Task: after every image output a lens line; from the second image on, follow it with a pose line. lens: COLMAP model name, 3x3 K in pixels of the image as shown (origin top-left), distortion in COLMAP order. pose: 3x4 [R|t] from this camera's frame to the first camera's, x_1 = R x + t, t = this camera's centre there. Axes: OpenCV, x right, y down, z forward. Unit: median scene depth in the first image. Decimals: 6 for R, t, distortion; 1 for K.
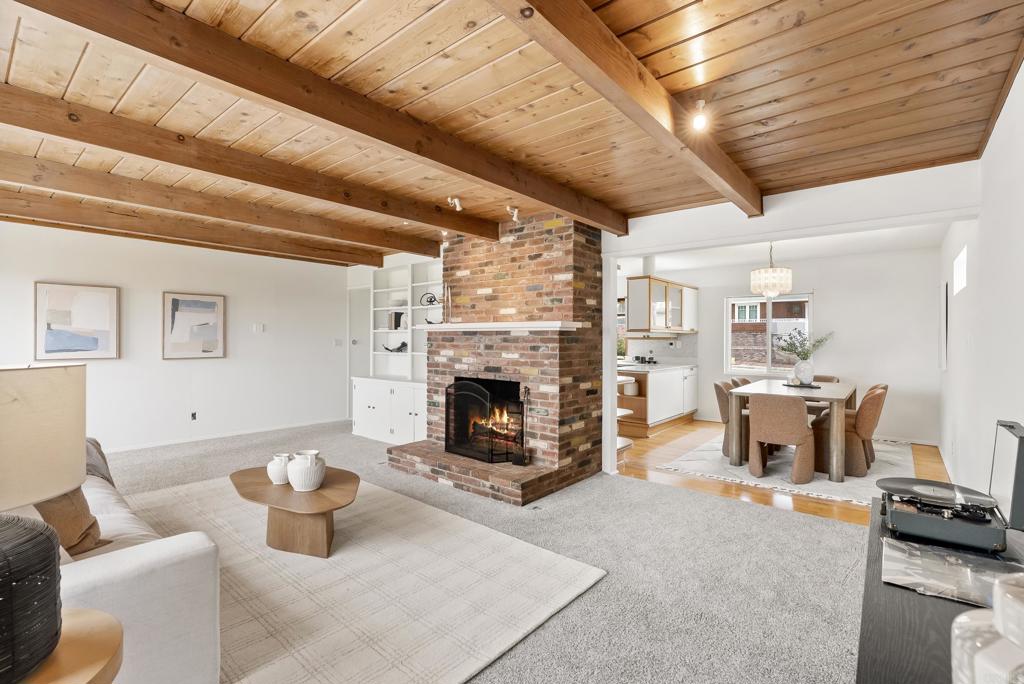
lens RADIAL K [[467.5, 0, 513.7], [0, 467.5, 340.6], [0, 0, 1]] dist [-0.007752, 0.001498]
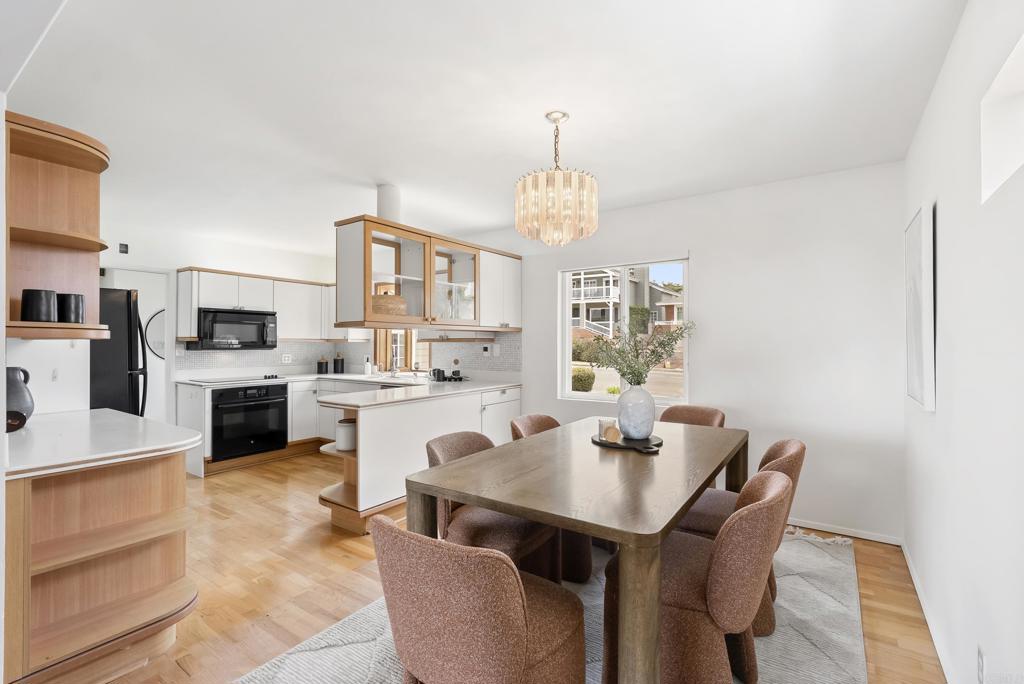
lens RADIAL K [[467.5, 0, 513.2], [0, 467.5, 340.0], [0, 0, 1]] dist [-0.007752, 0.001498]
pose [[0.996395, 0.000447, 0.084836, 0.327612], [0.000437, 0.999946, -0.010400, 0.001683], [-0.084836, 0.010399, 0.996341, 0.390205]]
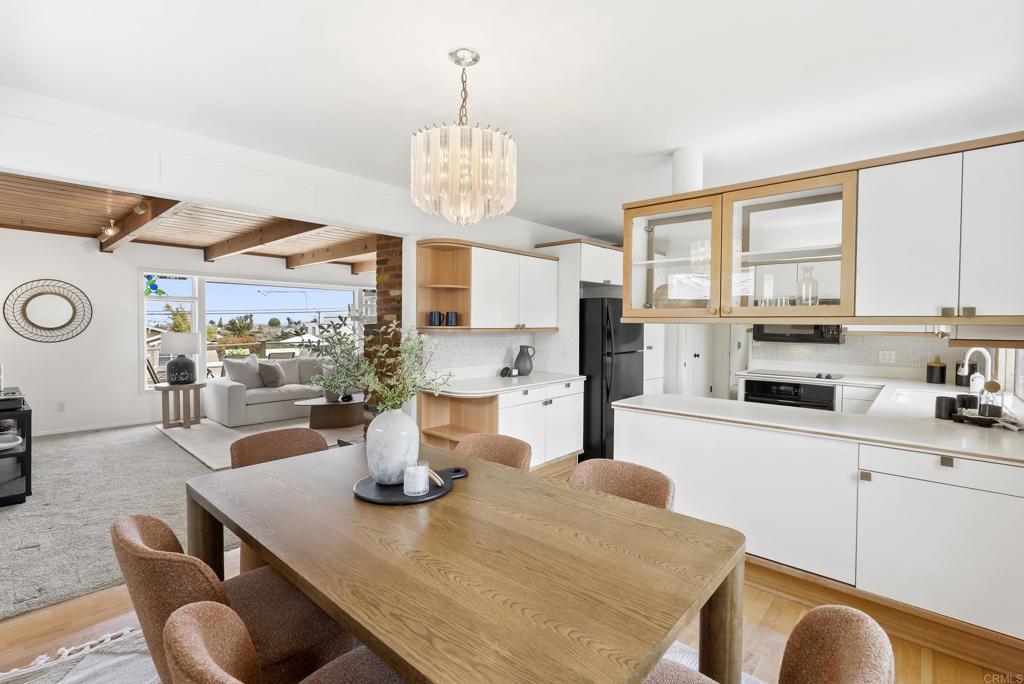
lens RADIAL K [[467.5, 0, 517.1], [0, 467.5, 332.5], [0, 0, 1]] dist [-0.007752, 0.001498]
pose [[-0.024034, 0.022377, -0.999461, 0.615447], [-0.012069, 0.999670, 0.022672, -0.013954], [0.999638, 0.012607, -0.023756, 0.729496]]
